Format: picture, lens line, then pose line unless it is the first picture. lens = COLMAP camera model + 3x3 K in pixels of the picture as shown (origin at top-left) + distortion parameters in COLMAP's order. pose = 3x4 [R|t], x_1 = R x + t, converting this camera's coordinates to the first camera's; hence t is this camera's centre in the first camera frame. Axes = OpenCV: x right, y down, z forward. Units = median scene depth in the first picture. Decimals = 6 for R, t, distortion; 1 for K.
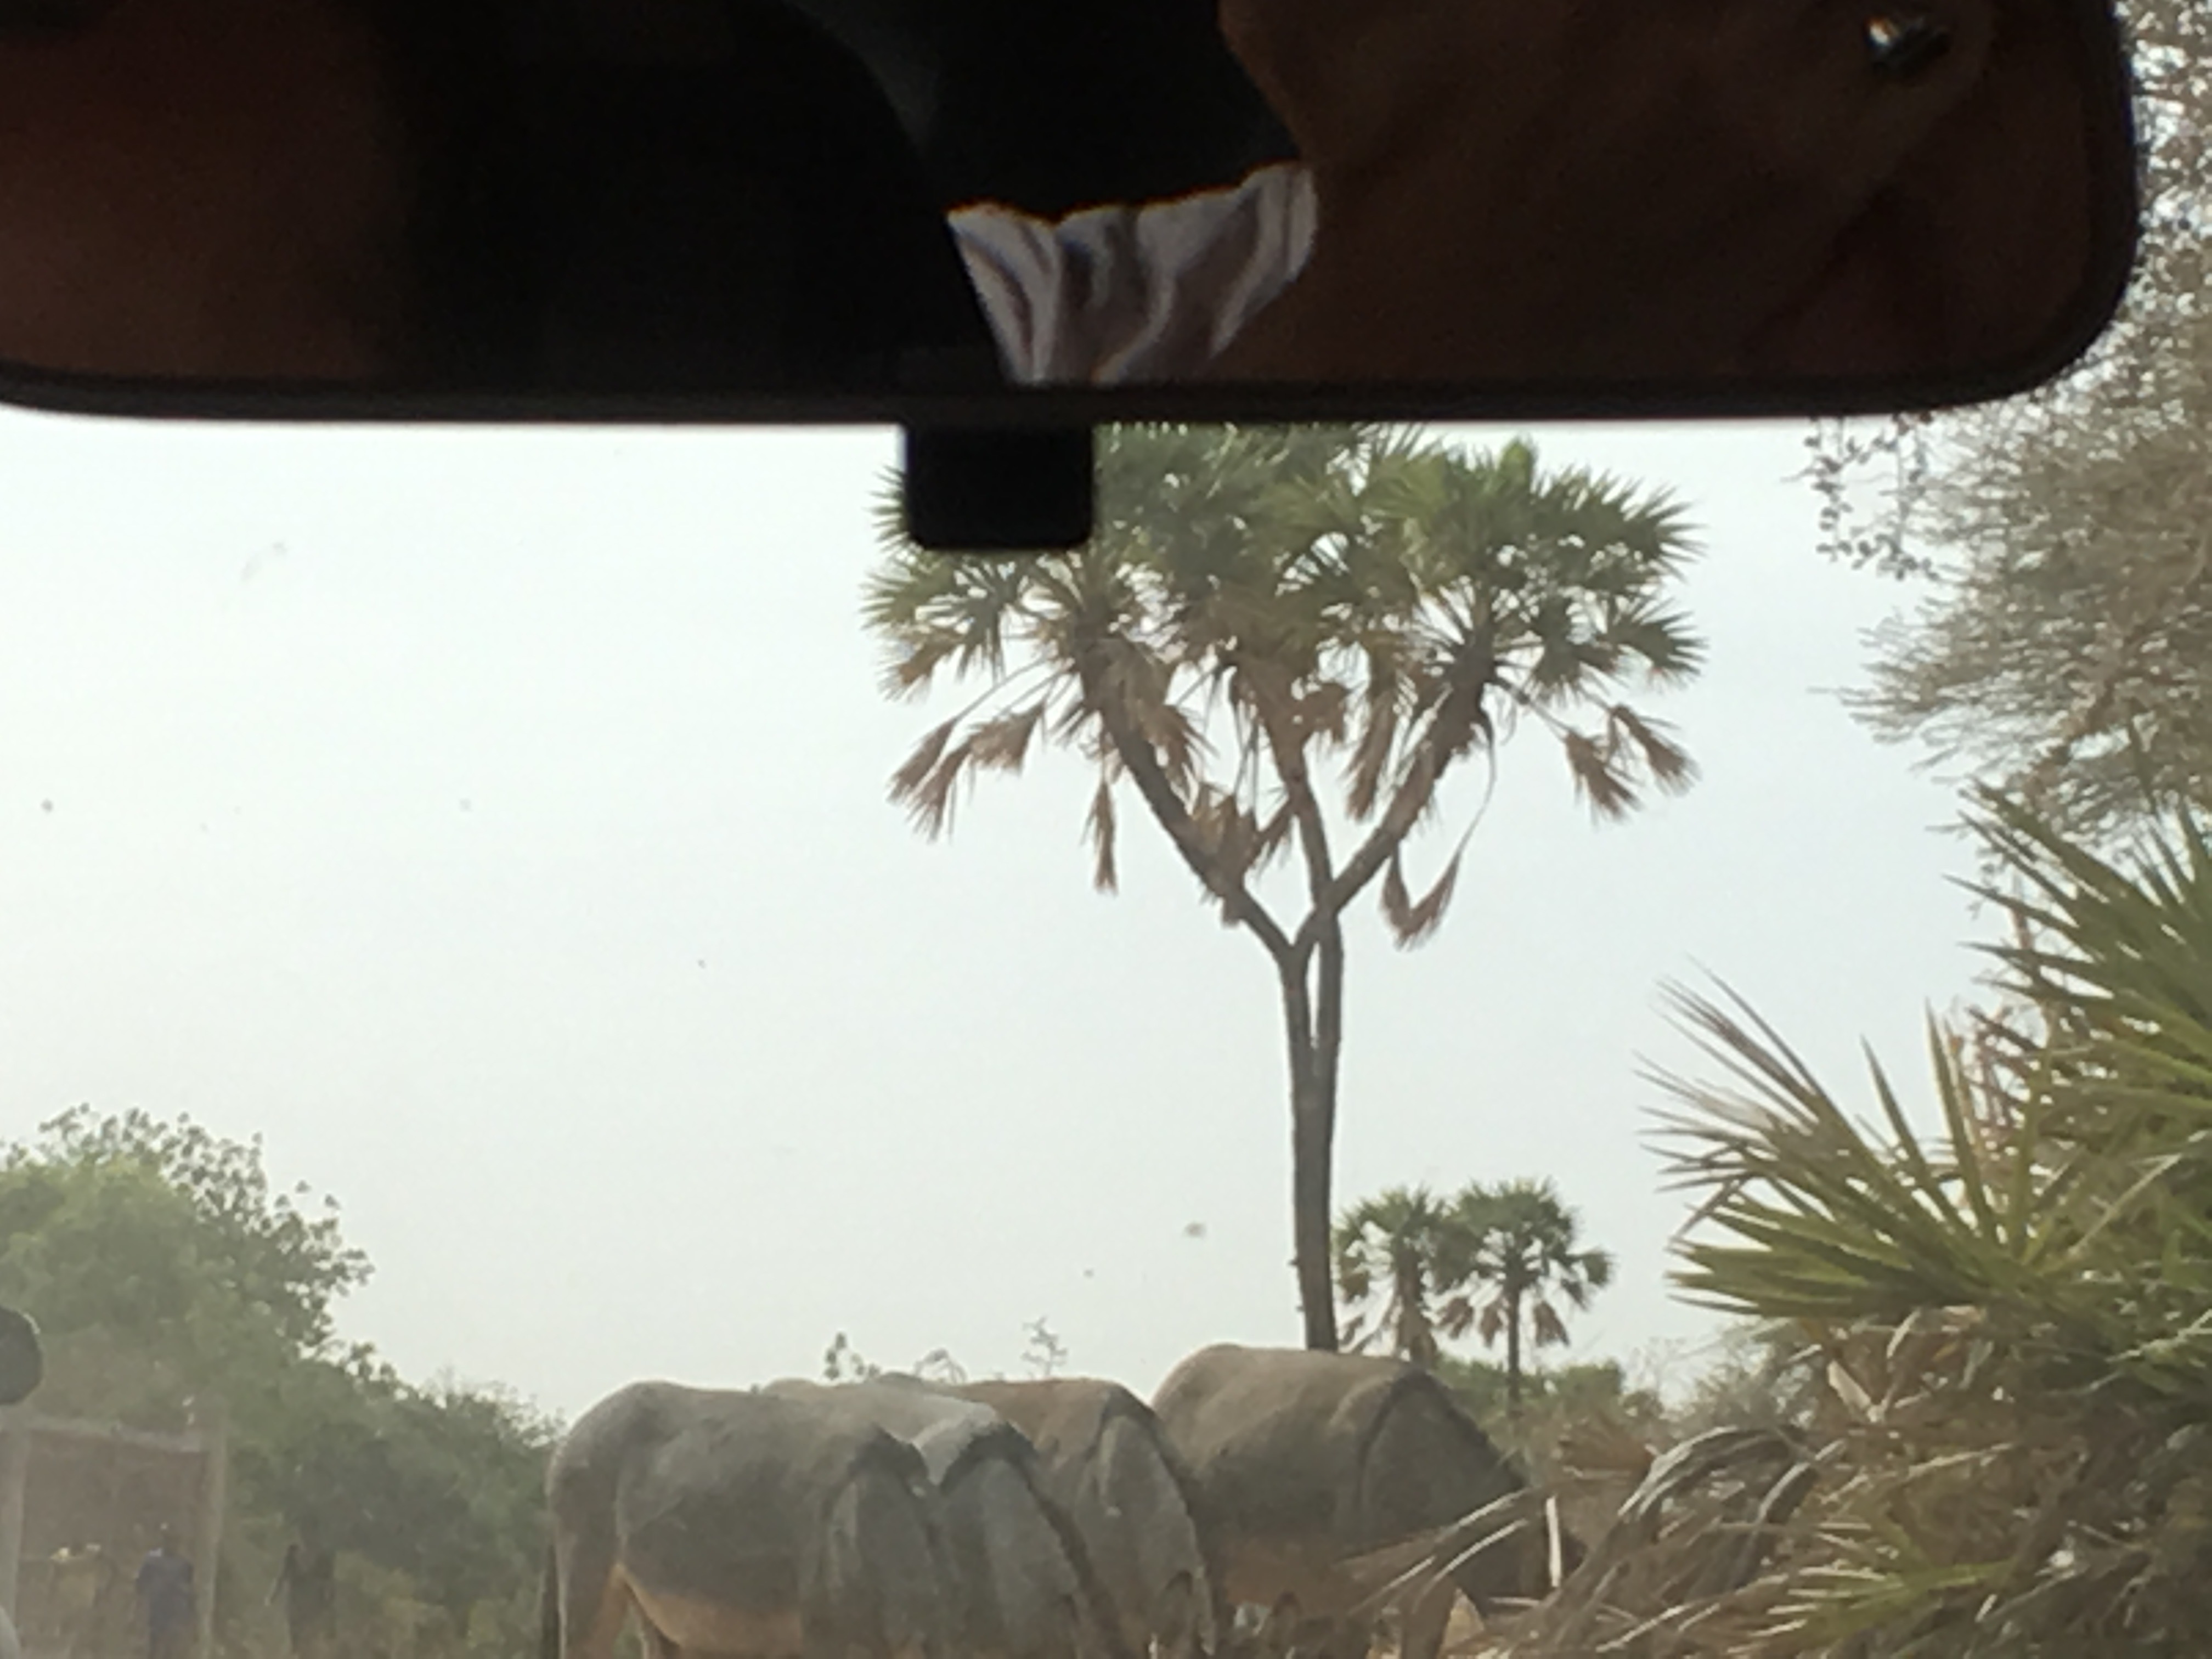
lens RADIAL K [[9520.5, 0, 1106.5], [0, 9520.5, 831.8], [0, 0, 1]] dist [0.001866, 0.000000]
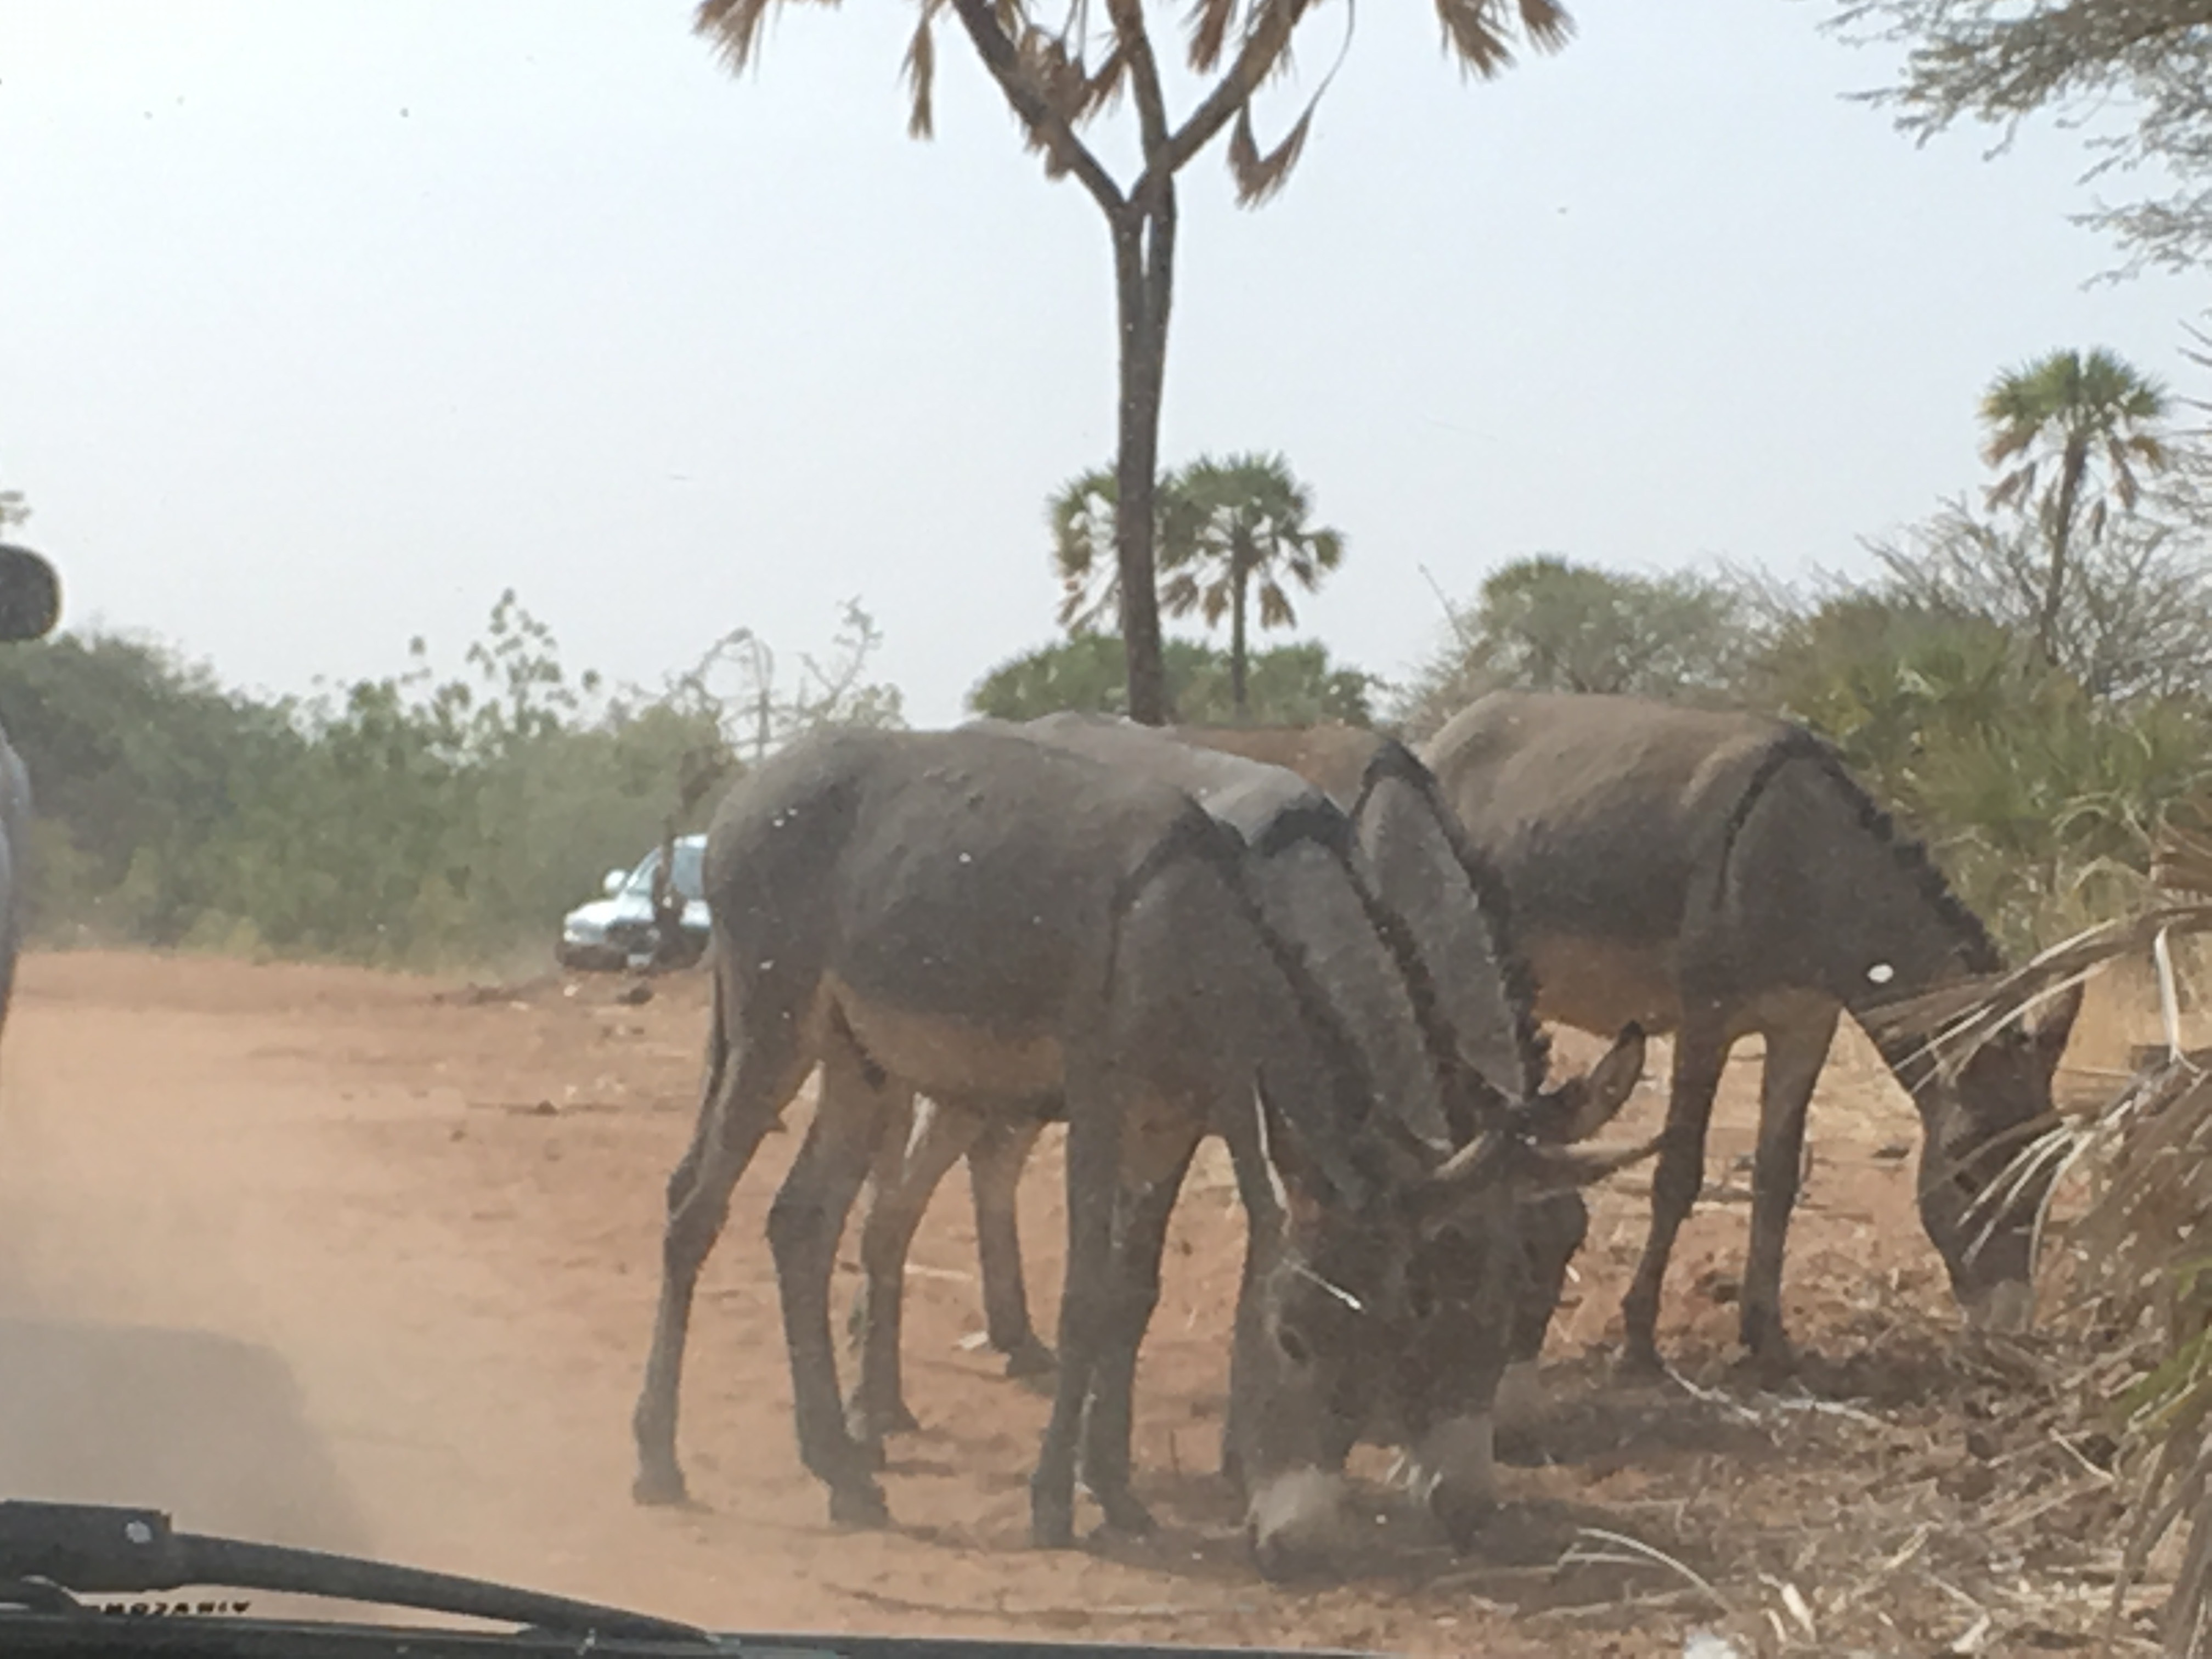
lens RADIAL K [[9520.5, 0, 1105.2], [0, 9520.5, 825.6], [0, 0, 1]] dist [0.001866, 0.000000]
pose [[0.998929, 0.025753, 0.038438, -0.016163], [-0.028620, 0.996698, 0.075985, 0.001941], [-0.036354, -0.077004, 0.996368, 0.067042]]
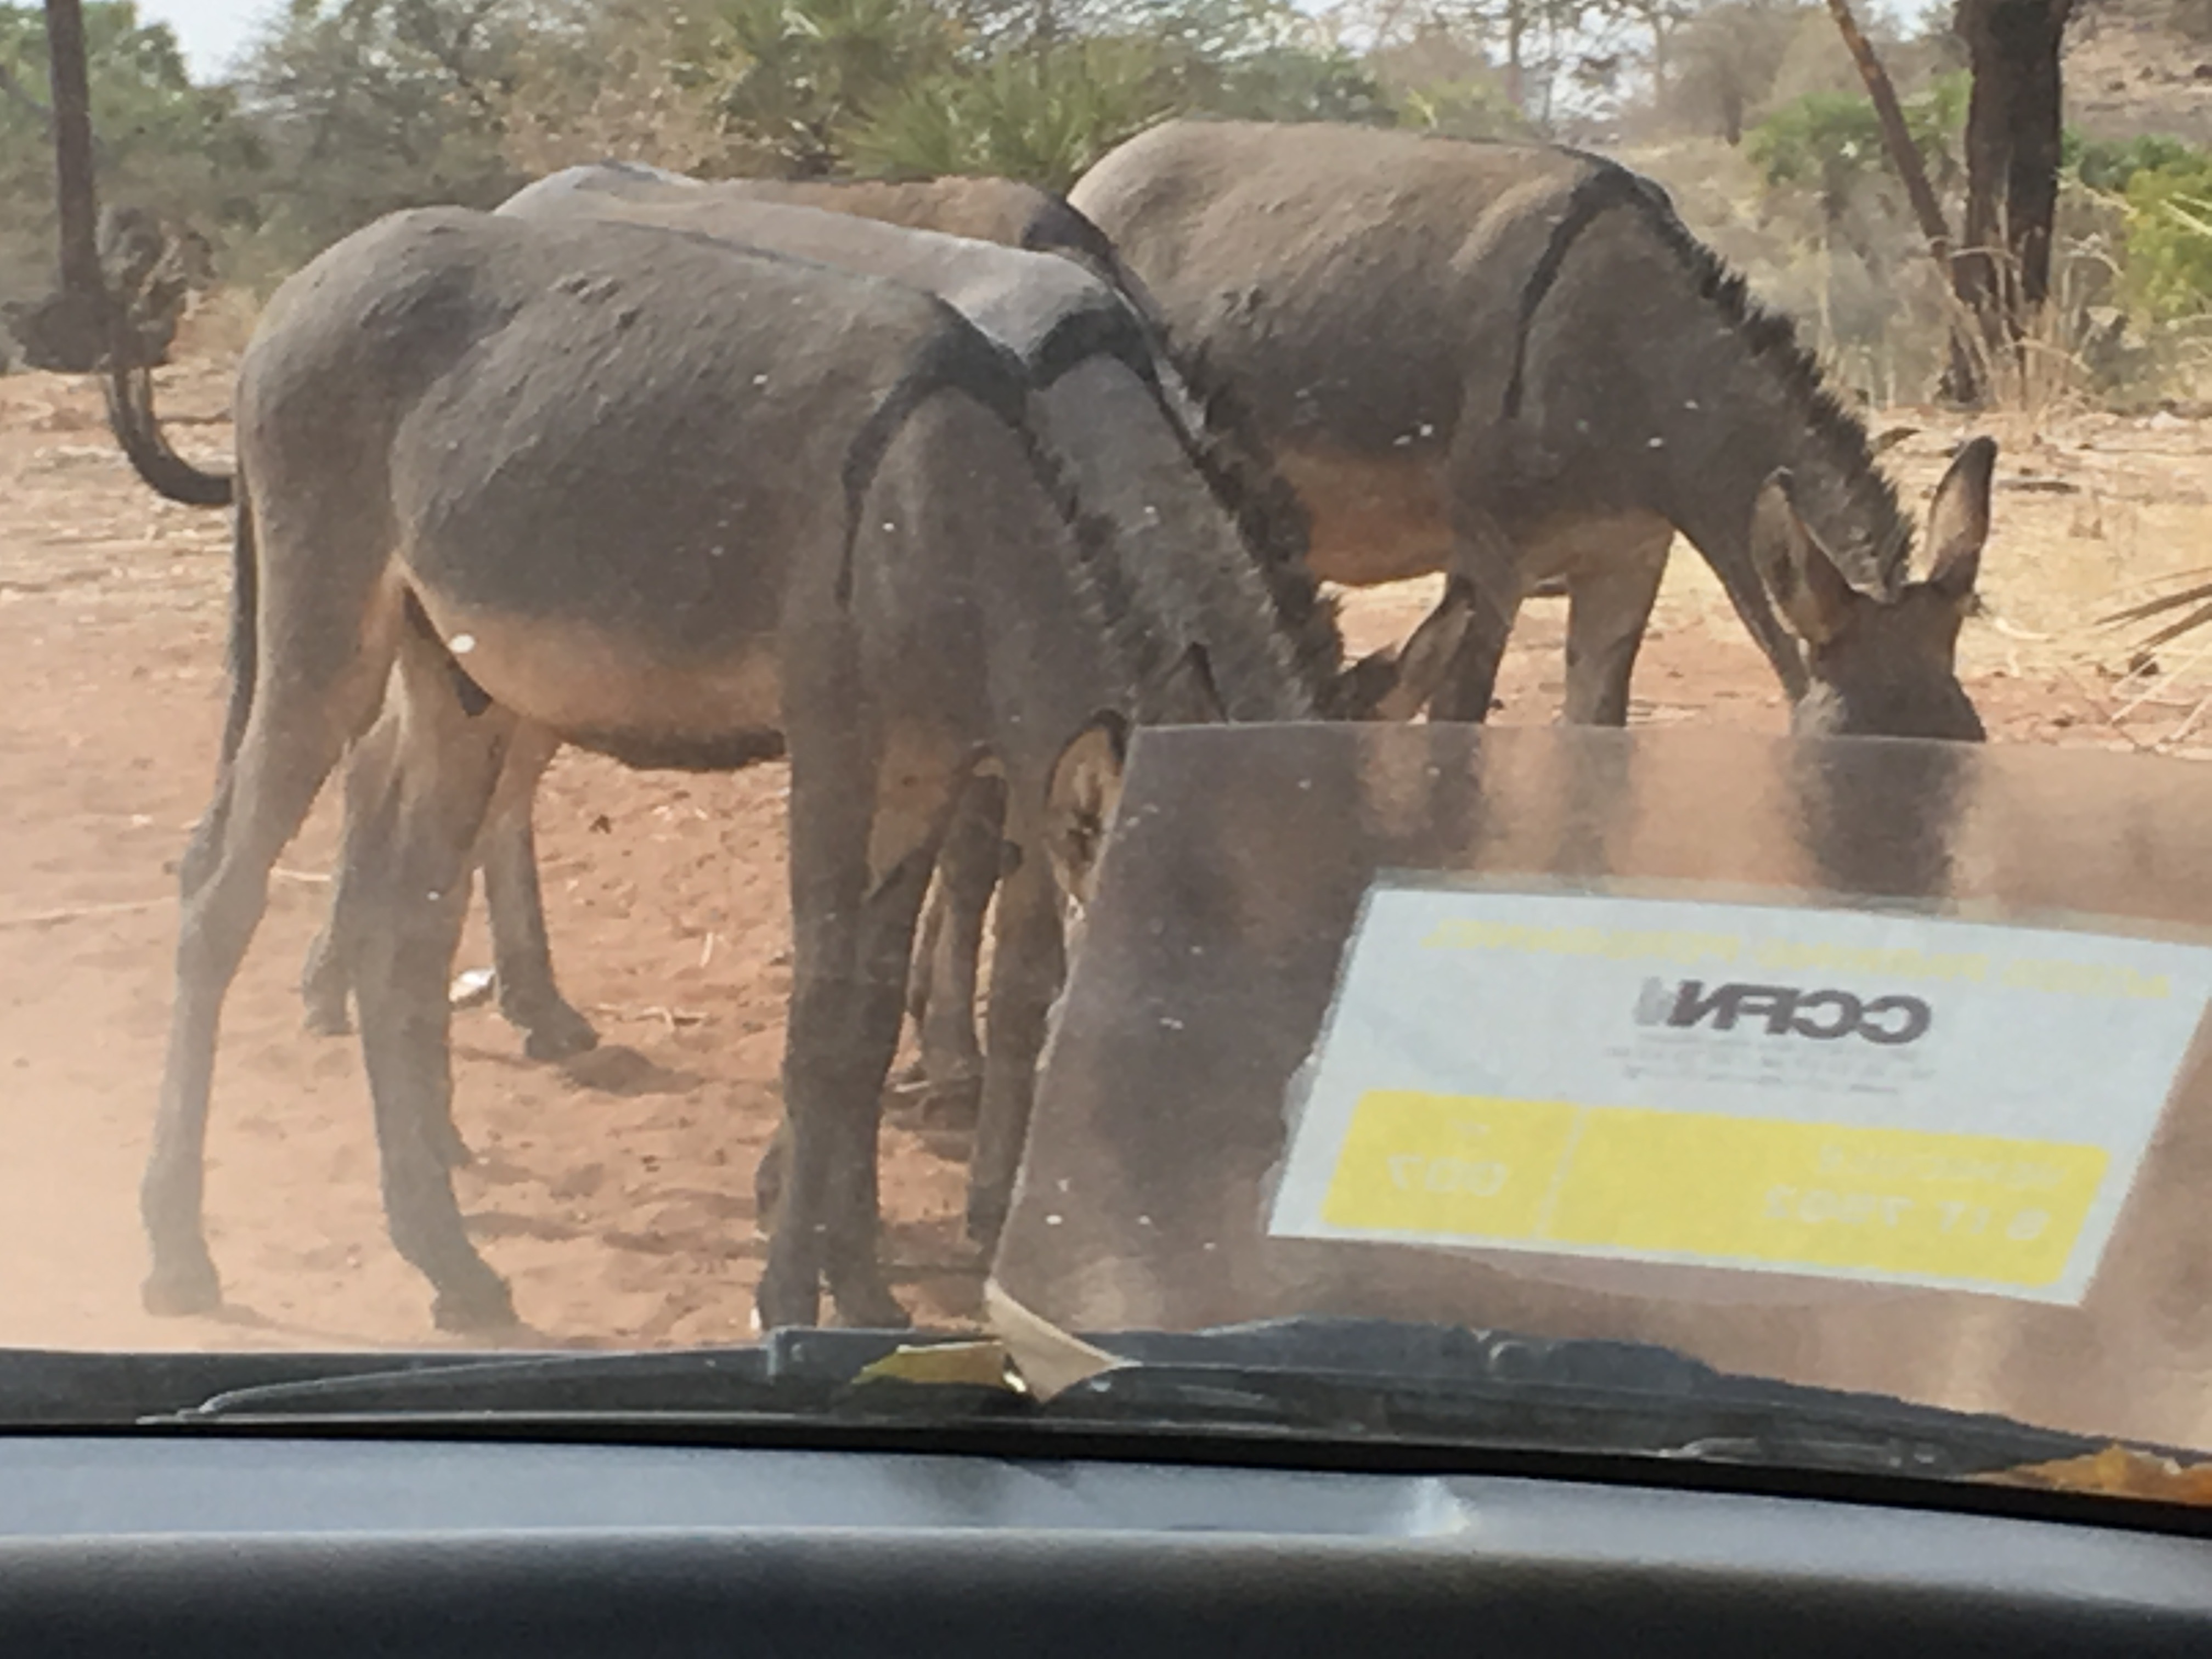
lens RADIAL K [[9520.5, 0, 1105.7], [0, 9520.5, 830.7], [0, 0, 1]] dist [0.001866, 0.000000]
pose [[0.984502, -0.016136, 0.174631, -0.031444], [-0.009253, 0.989592, 0.143603, 0.004364], [-0.175131, -0.142994, 0.974106, 0.138423]]
